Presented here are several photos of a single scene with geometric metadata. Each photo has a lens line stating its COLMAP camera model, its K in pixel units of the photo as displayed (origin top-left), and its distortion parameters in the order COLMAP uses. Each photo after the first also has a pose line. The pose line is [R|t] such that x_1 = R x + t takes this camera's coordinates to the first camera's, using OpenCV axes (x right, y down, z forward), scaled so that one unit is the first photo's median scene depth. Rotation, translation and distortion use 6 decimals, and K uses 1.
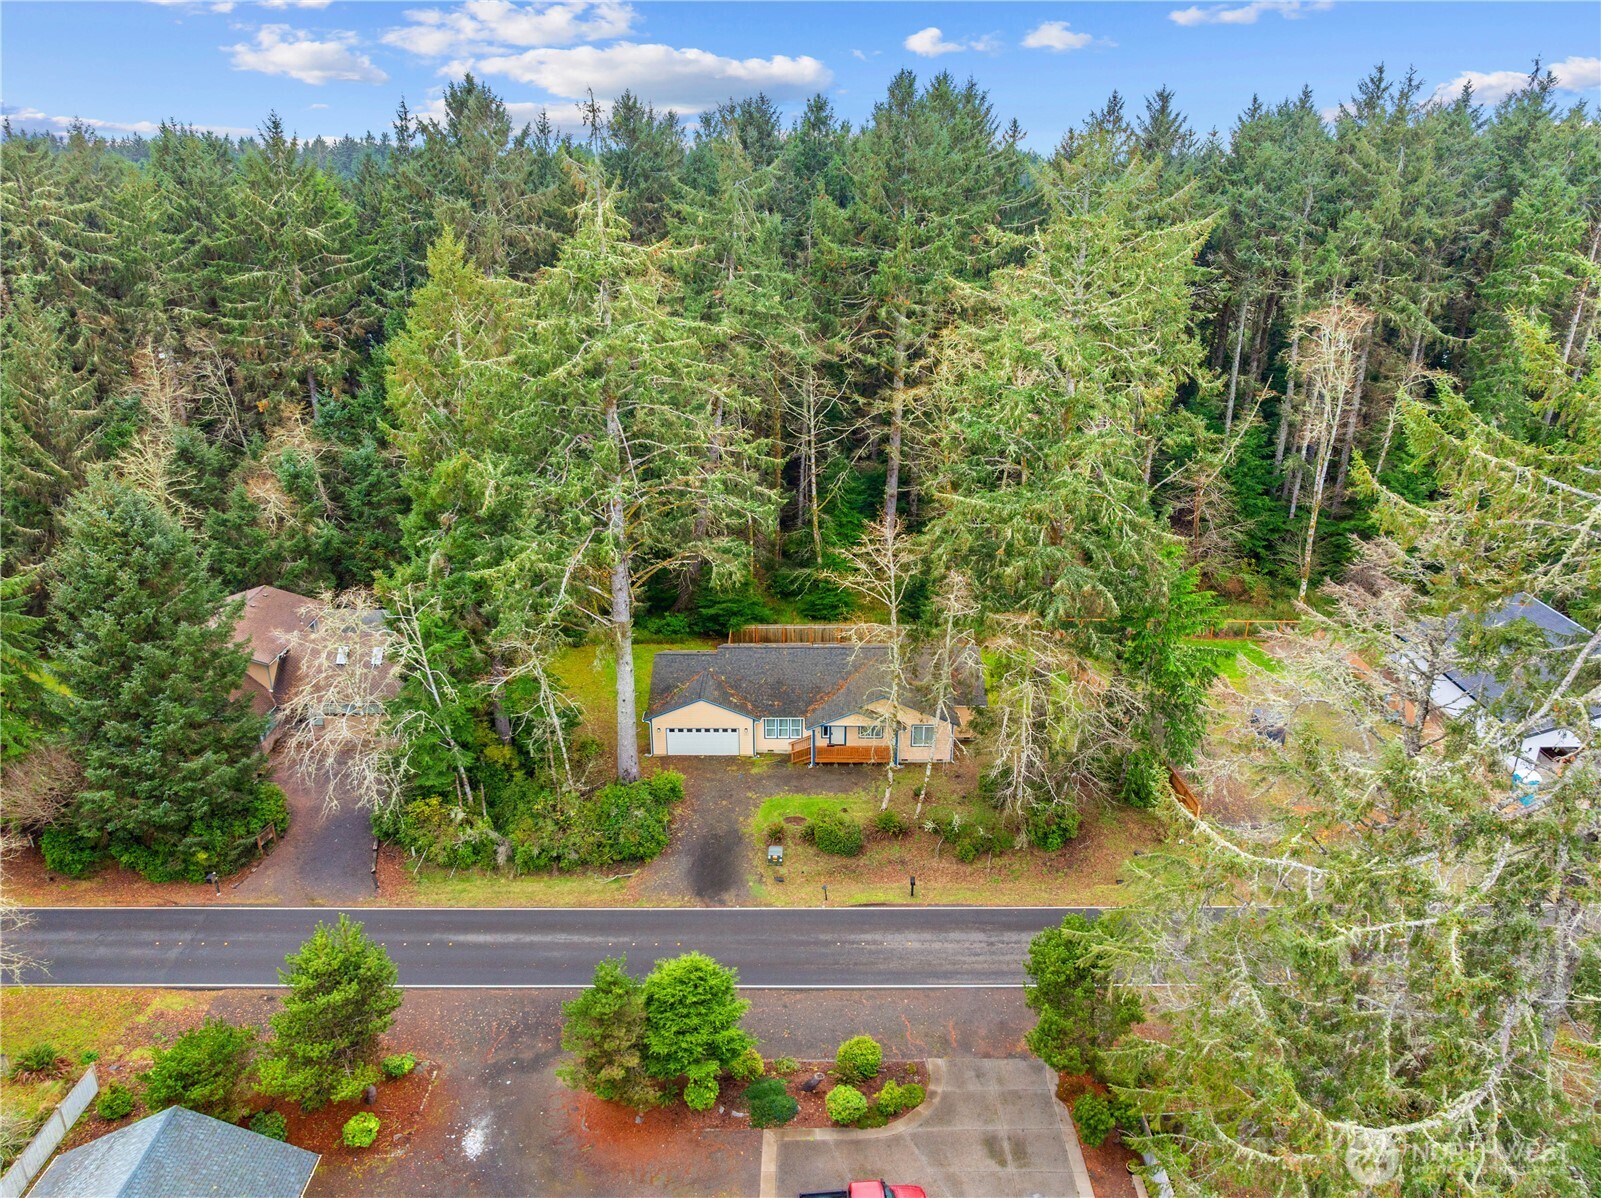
lens RADIAL K [[1116.4, 0, 800.9], [0, 1116.4, 599.1], [0, 0, 1]] dist [-0.007014, -0.000834]
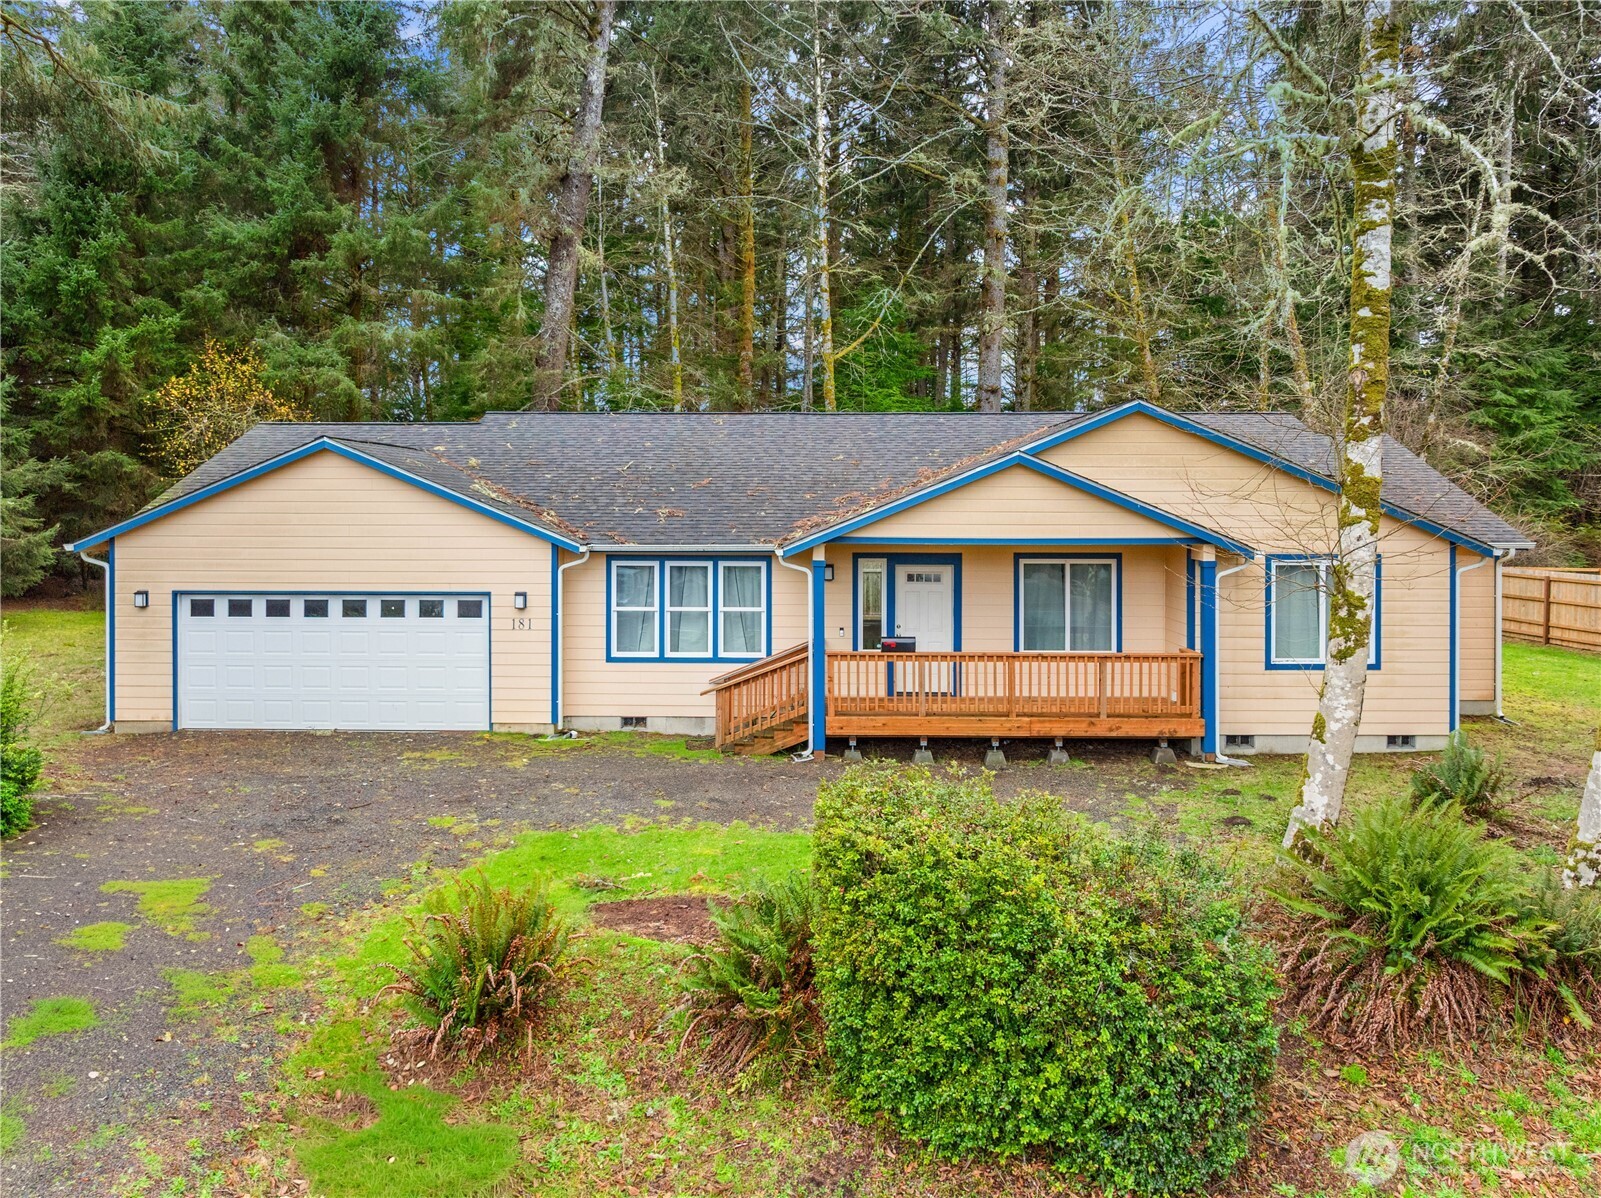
lens RADIAL K [[1116.4, 0, 801.6], [0, 1116.4, 599.3], [0, 0, 1]] dist [-0.007014, -0.000834]
pose [[0.999846, 0.004841, -0.016849, 0.011667], [-0.010775, 0.927866, -0.372757, 0.200429], [0.013829, 0.372881, 0.927776, 0.788429]]
